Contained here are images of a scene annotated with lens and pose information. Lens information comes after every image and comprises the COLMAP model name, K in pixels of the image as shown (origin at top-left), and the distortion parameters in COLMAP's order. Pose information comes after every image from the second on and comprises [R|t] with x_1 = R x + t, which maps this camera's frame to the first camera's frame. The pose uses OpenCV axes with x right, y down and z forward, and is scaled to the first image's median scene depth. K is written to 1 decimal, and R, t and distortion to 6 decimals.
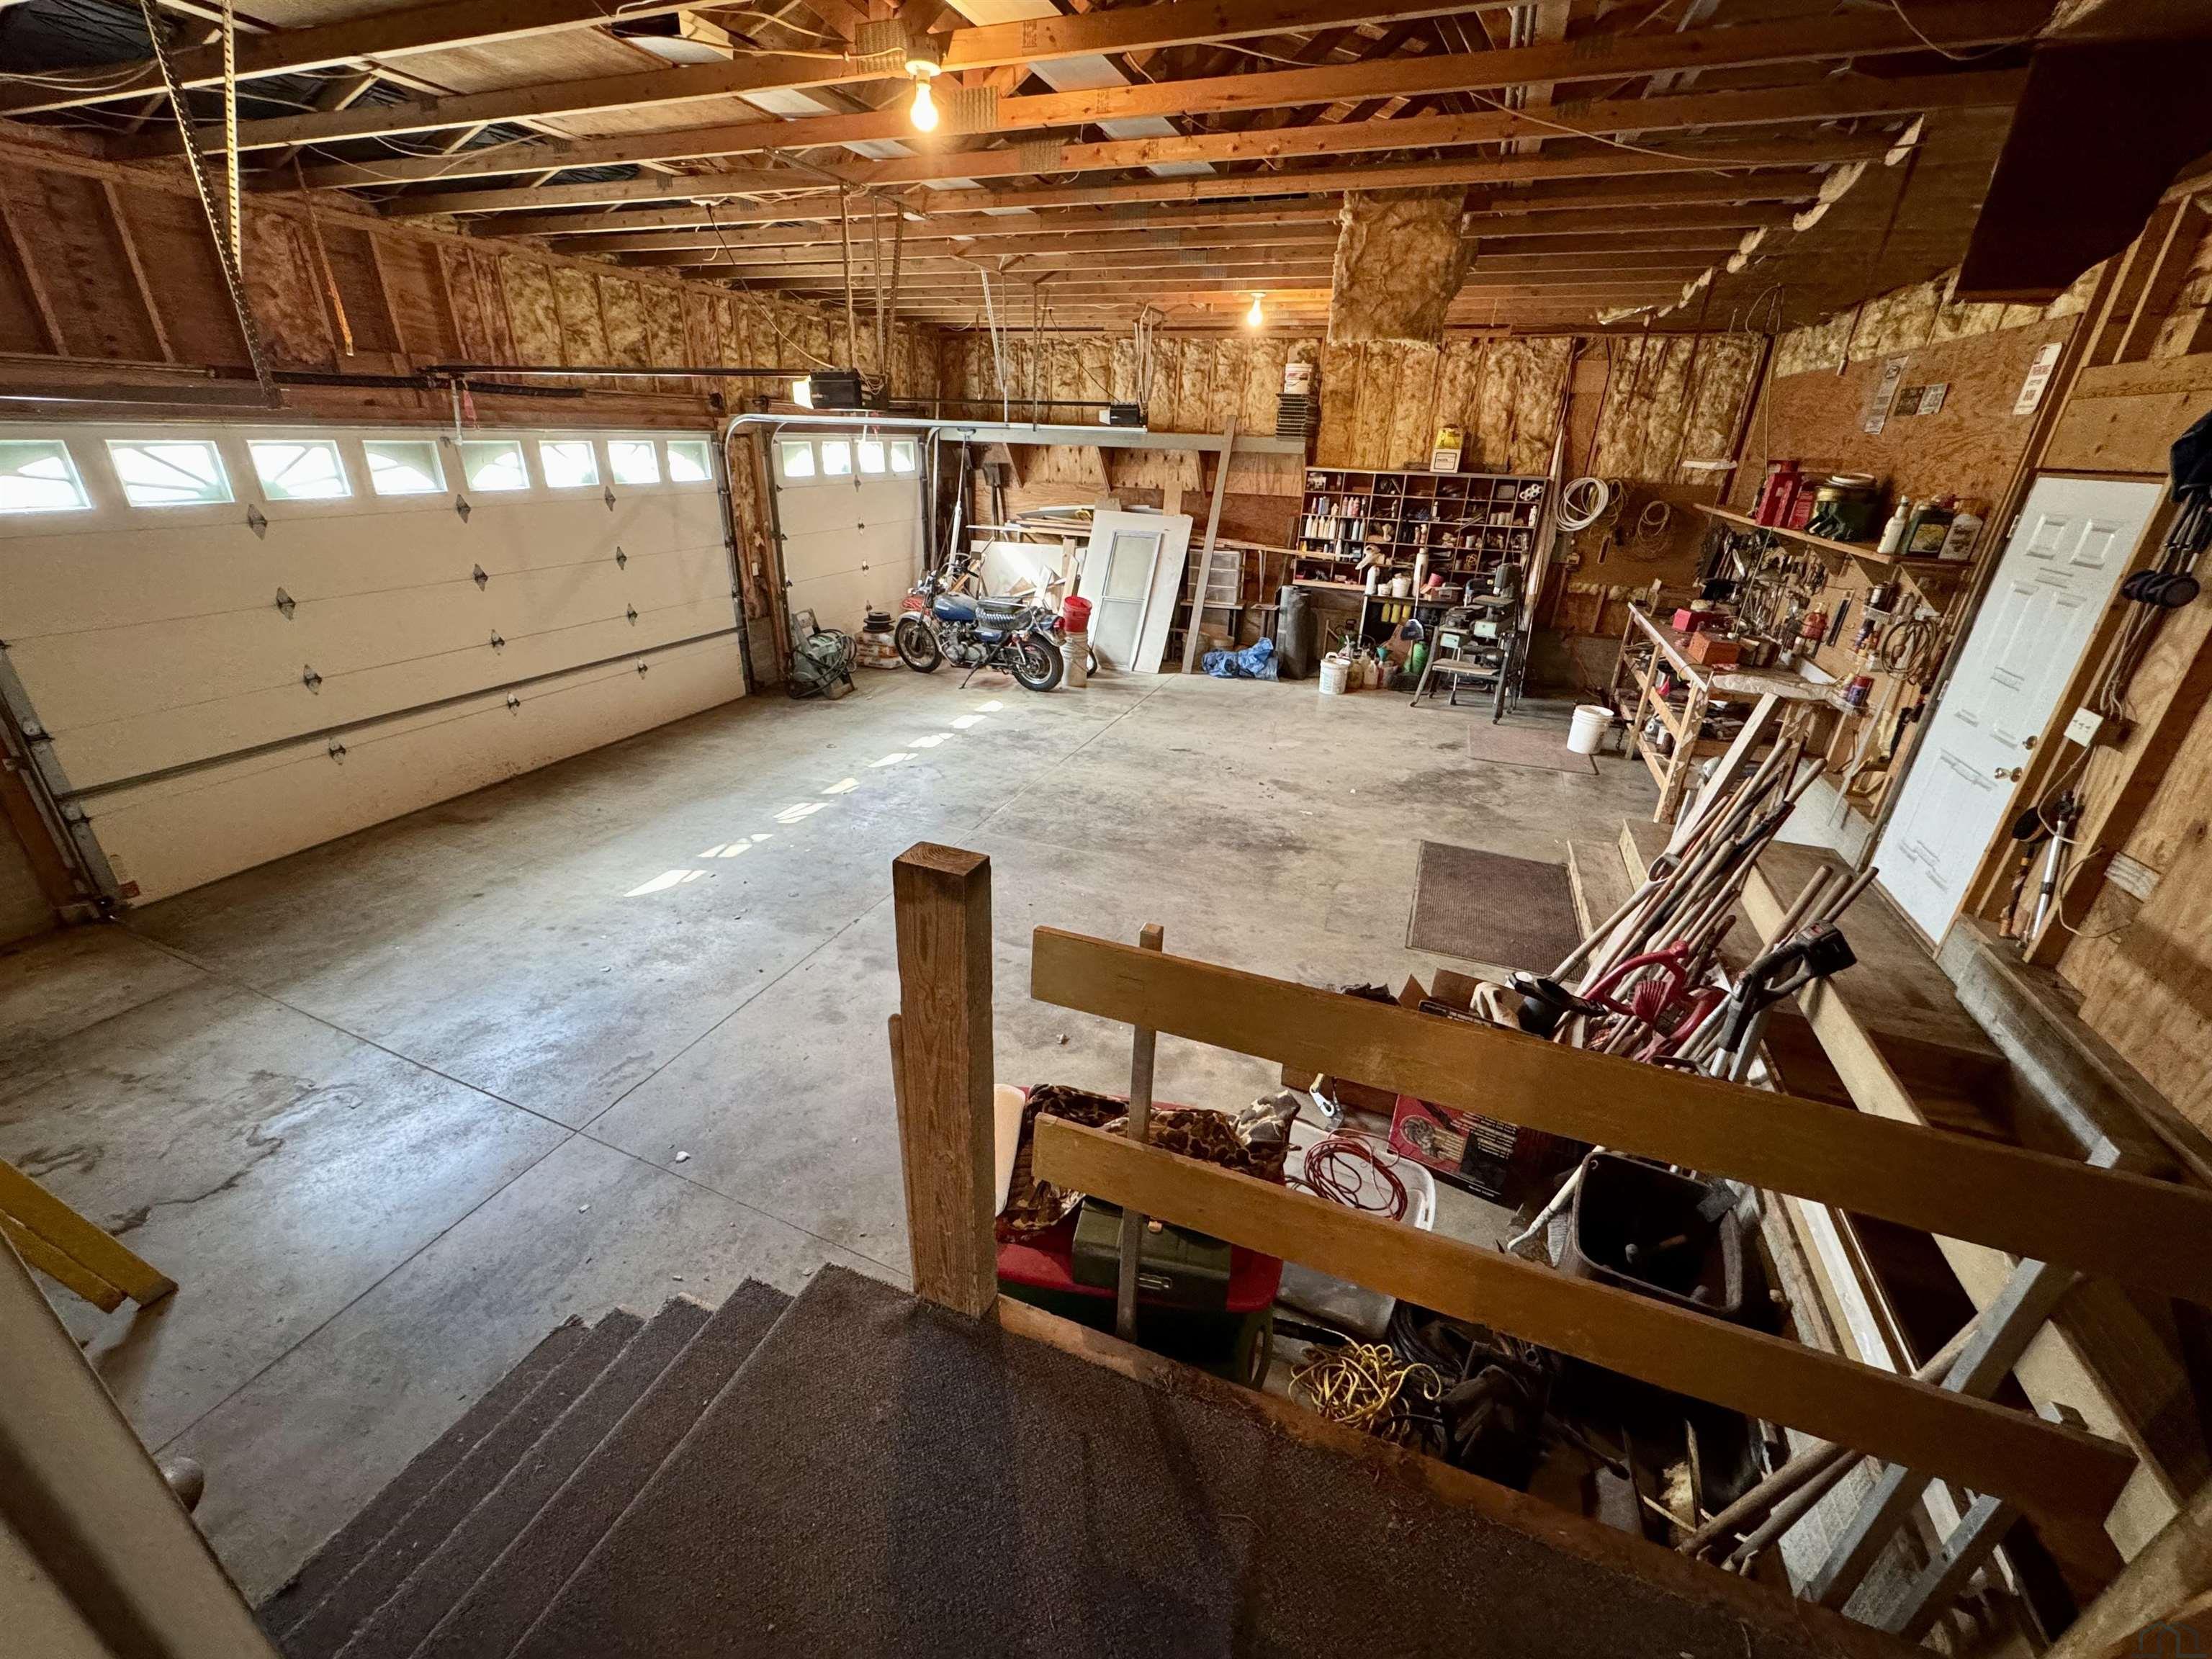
lens RADIAL K [[887.4, 0, 1098.2], [0, 887.4, 829.0], [0, 0, 1]] dist [0.001381, 0.000179]
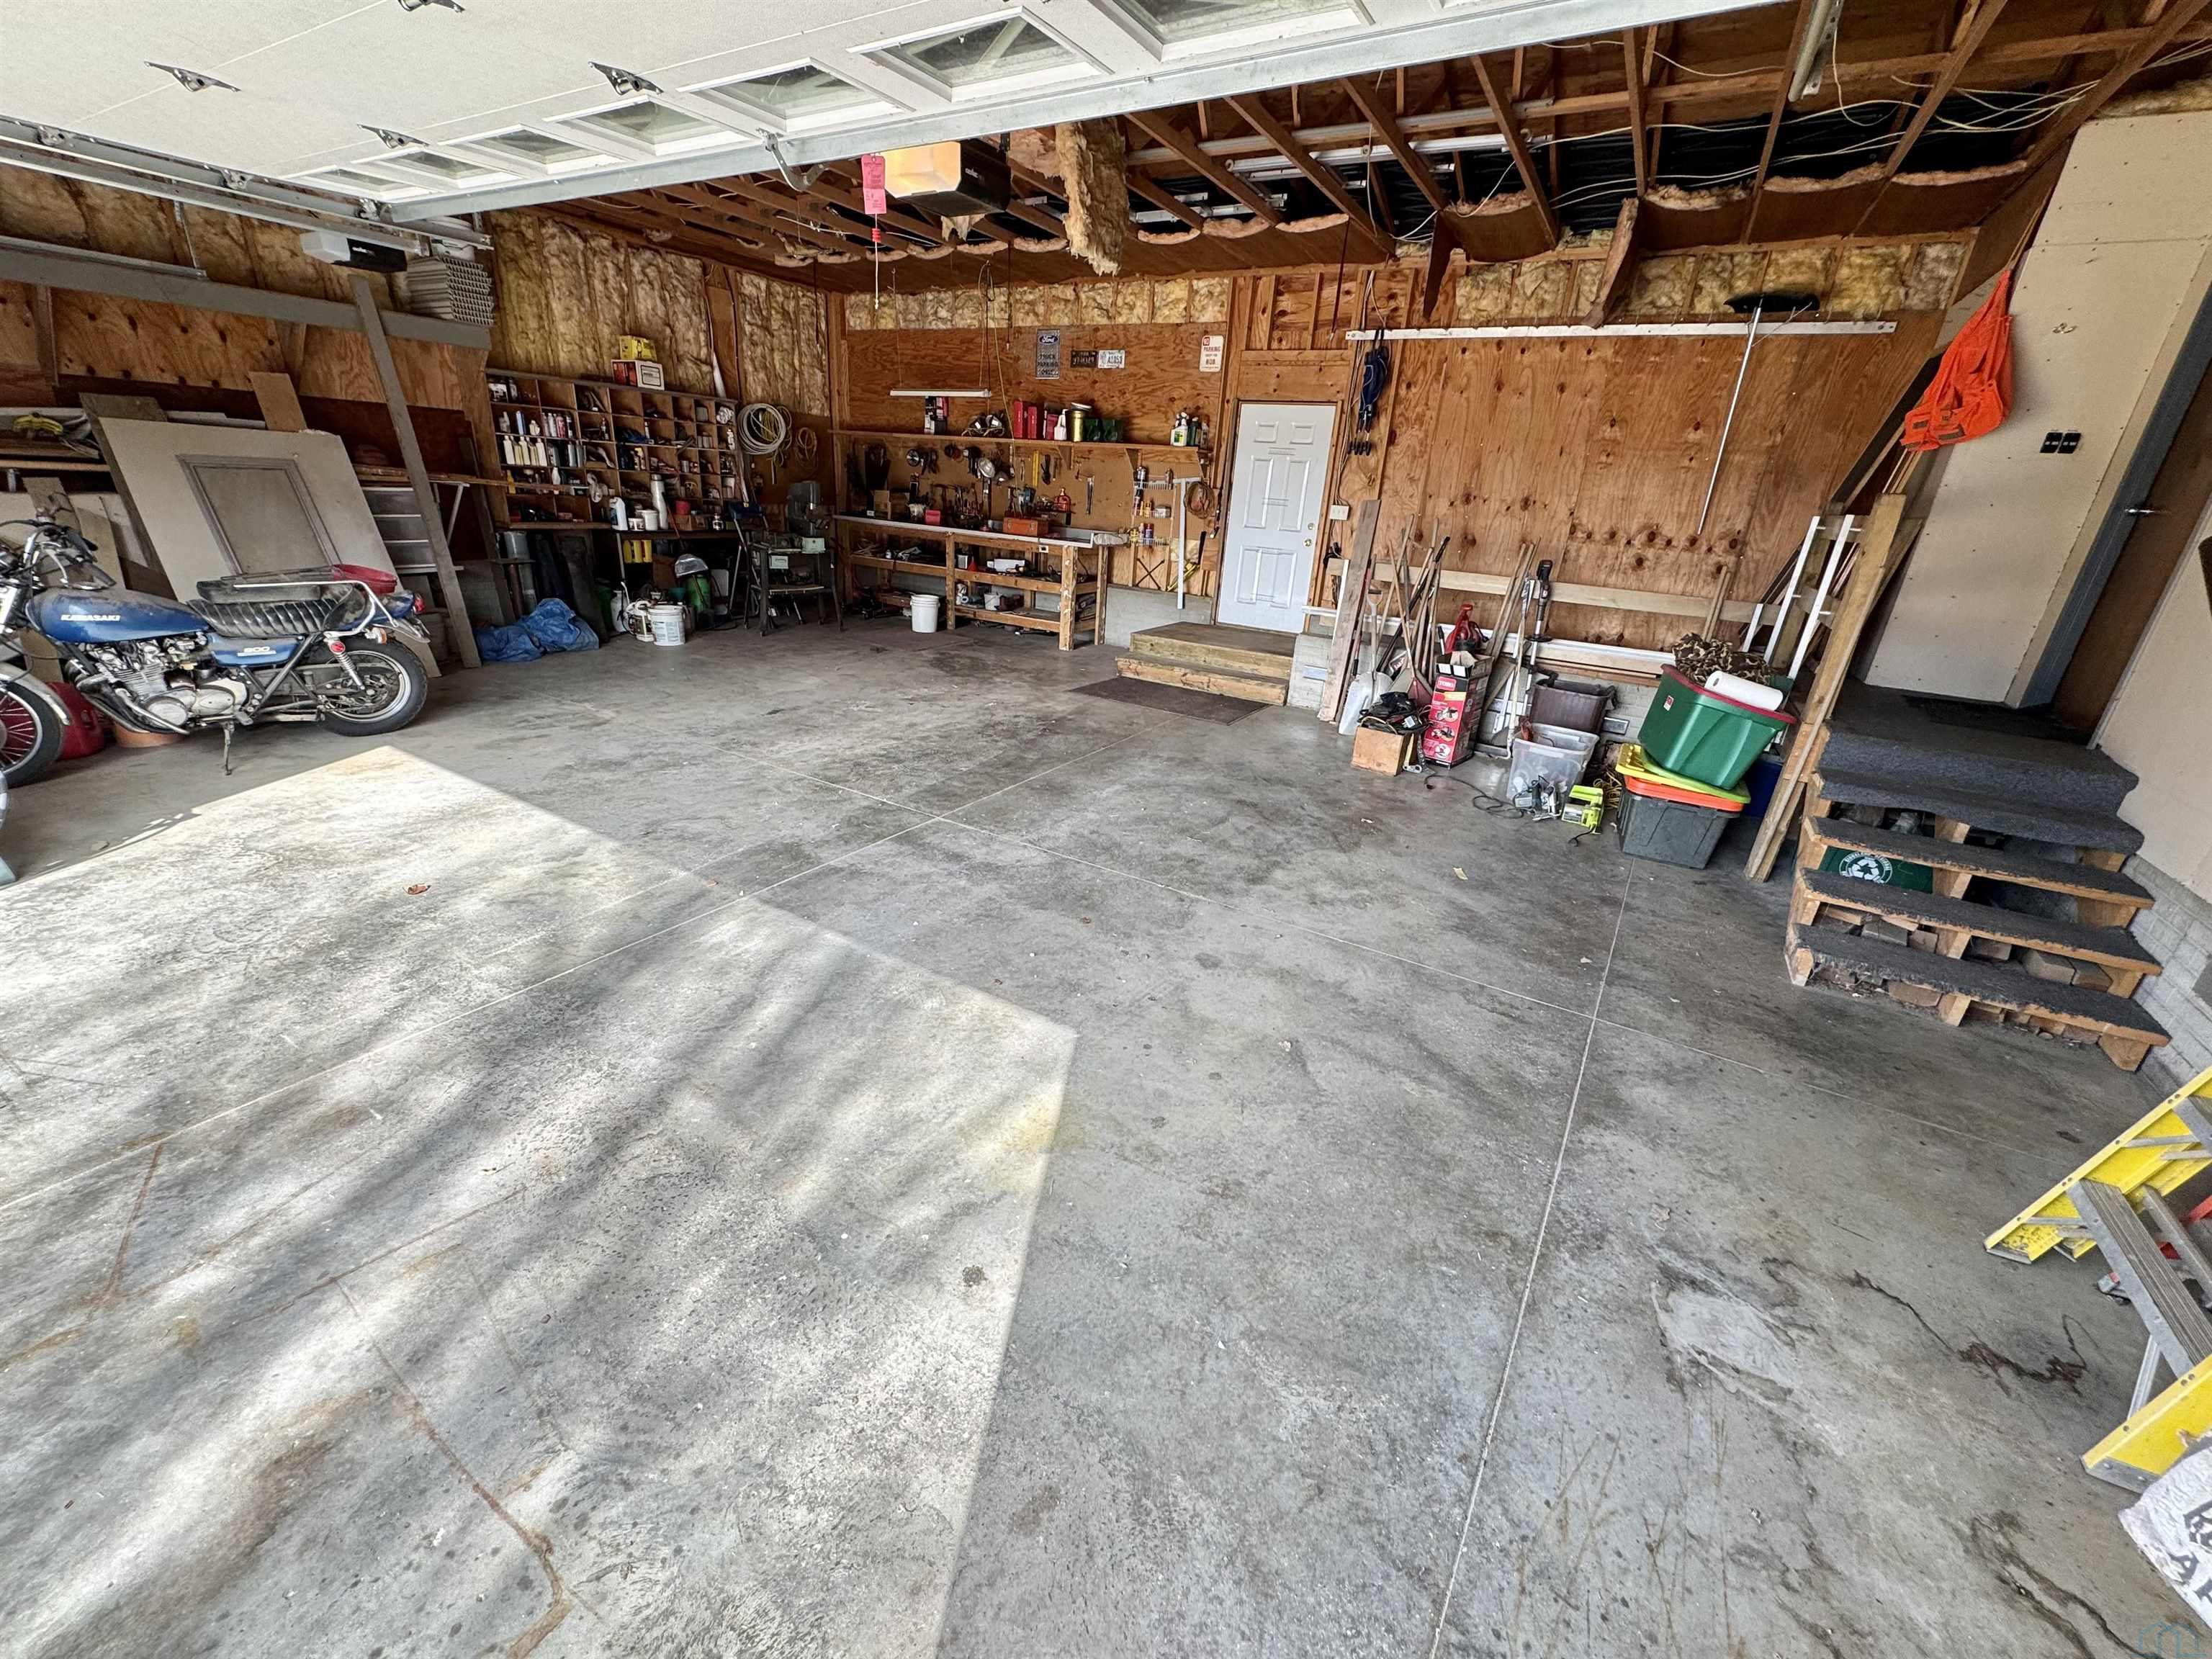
lens RADIAL K [[887.4, 0, 1101.6], [0, 887.4, 837.2], [0, 0, 1]] dist [0.001381, 0.000179]
pose [[0.168786, -0.384517, 0.907556, -0.637444], [0.347932, 0.884735, 0.310140, -0.133386], [-0.922201, 0.263420, 0.283117, 0.505519]]
